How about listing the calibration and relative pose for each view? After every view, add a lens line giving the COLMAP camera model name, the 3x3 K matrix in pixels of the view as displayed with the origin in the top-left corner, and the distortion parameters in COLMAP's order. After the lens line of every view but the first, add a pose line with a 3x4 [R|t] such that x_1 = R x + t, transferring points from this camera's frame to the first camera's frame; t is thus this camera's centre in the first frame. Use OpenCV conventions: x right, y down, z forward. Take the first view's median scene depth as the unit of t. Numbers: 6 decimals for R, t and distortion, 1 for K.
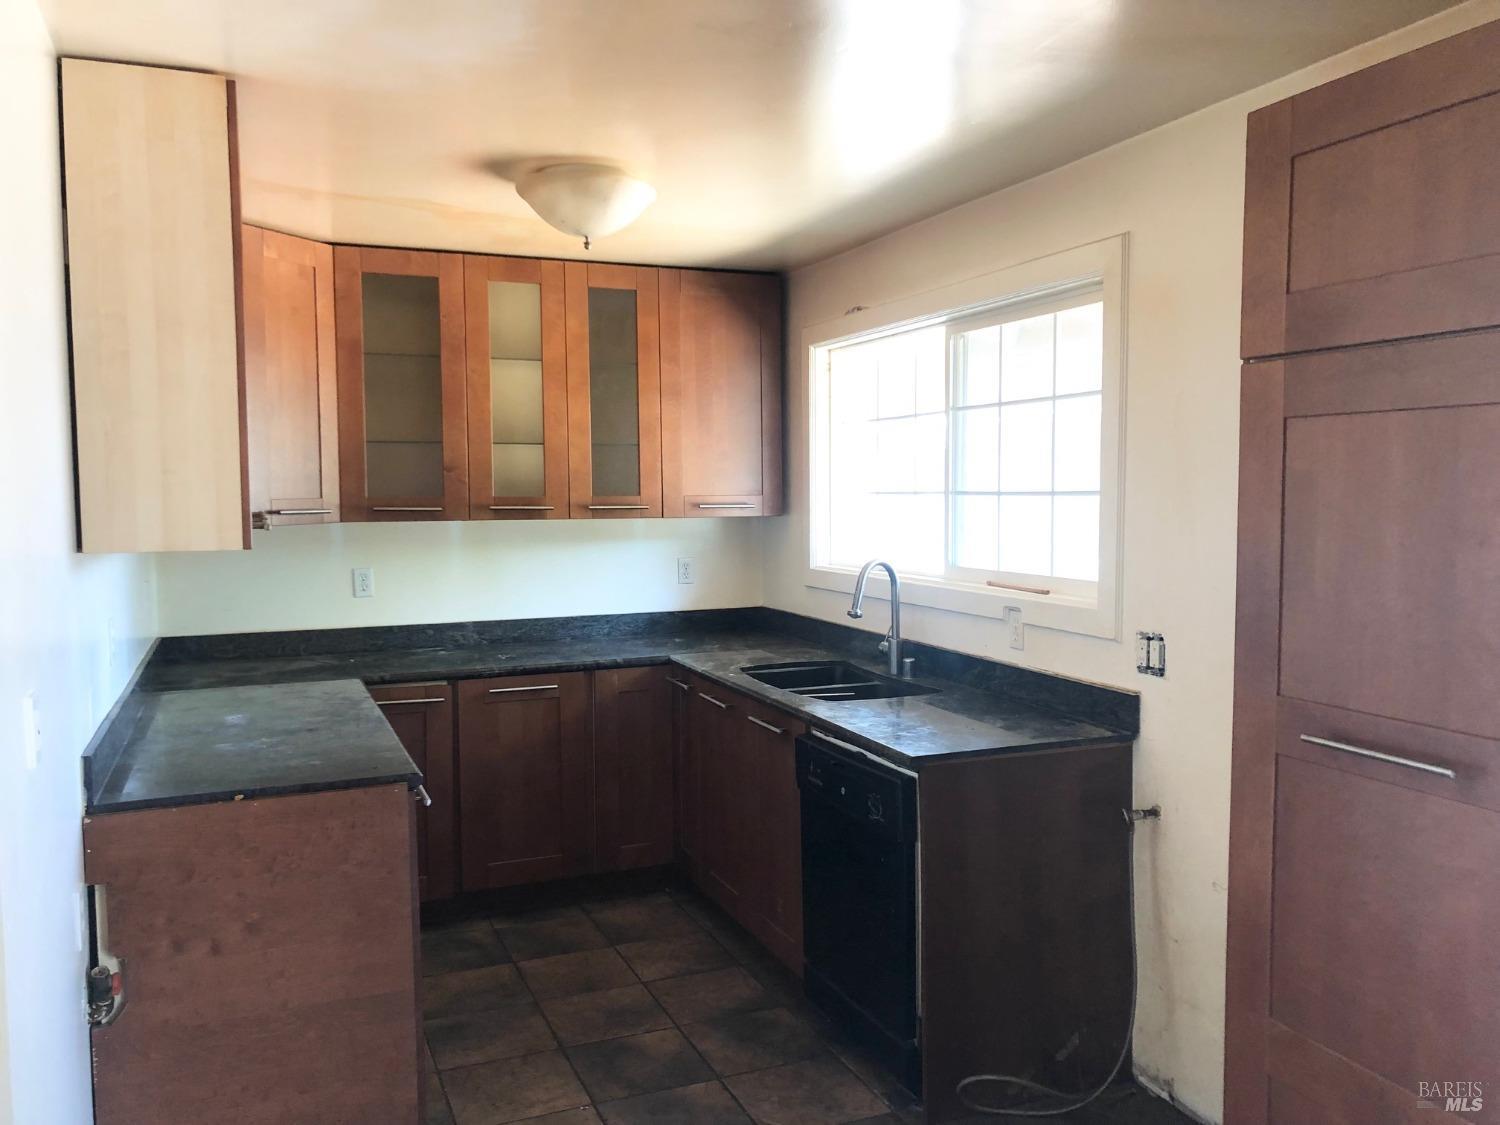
lens RADIAL K [[1218.8, 0, 754.2], [0, 1218.8, 564.7], [0, 0, 1]] dist [0.013396, 0.000090]
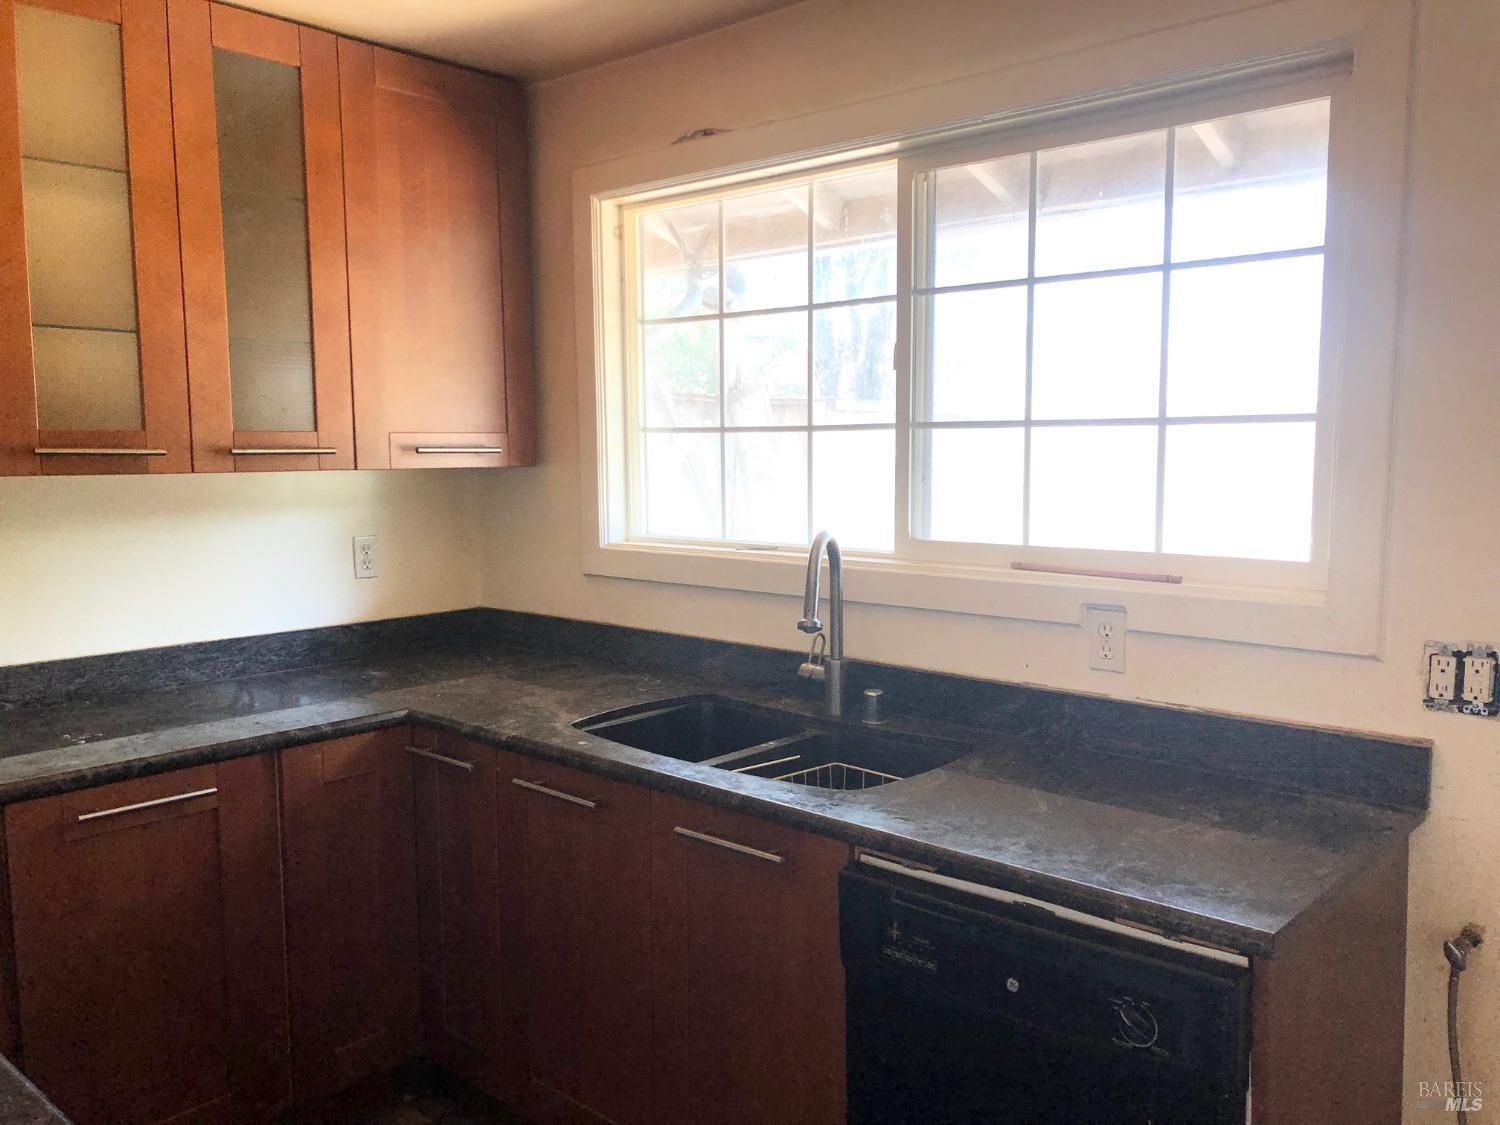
lens RADIAL K [[1218.8, 0, 745.1], [0, 1218.8, 562.2], [0, 0, 1]] dist [0.013396, 0.000090]
pose [[0.899146, -0.041536, 0.435672, -0.195728], [0.027364, 0.998874, 0.038756, -0.014132], [-0.436792, -0.022925, 0.899271, 0.459096]]
